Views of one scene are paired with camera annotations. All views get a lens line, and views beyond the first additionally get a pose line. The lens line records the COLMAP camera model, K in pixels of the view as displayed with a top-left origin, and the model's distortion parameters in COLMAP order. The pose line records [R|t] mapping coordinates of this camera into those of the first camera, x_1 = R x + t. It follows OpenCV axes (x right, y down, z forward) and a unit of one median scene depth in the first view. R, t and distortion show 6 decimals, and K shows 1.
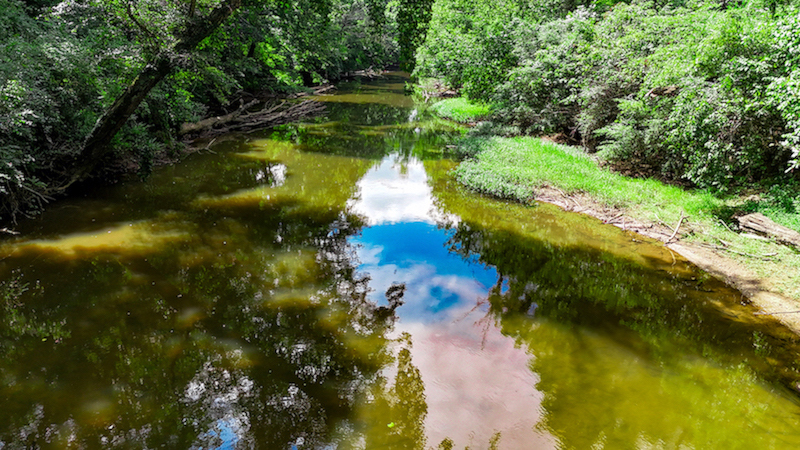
lens RADIAL K [[563.4, 0, 397.9], [0, 563.4, 225.7], [0, 0, 1]] dist [-0.003257, -0.000521]
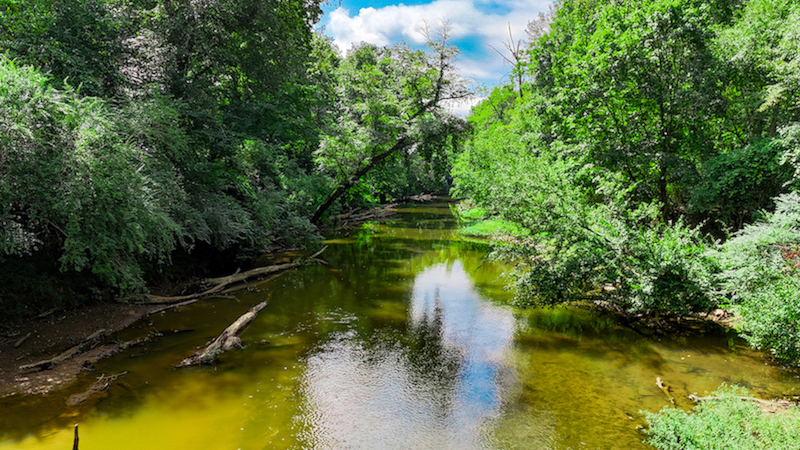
lens RADIAL K [[563.4, 0, 400.3], [0, 563.4, 224.4], [0, 0, 1]] dist [-0.003257, -0.000521]
pose [[0.996272, -0.008890, -0.085814, 0.022879], [-0.010596, 0.974537, -0.223976, 0.158090], [0.085620, 0.224050, 0.970809, -0.494442]]
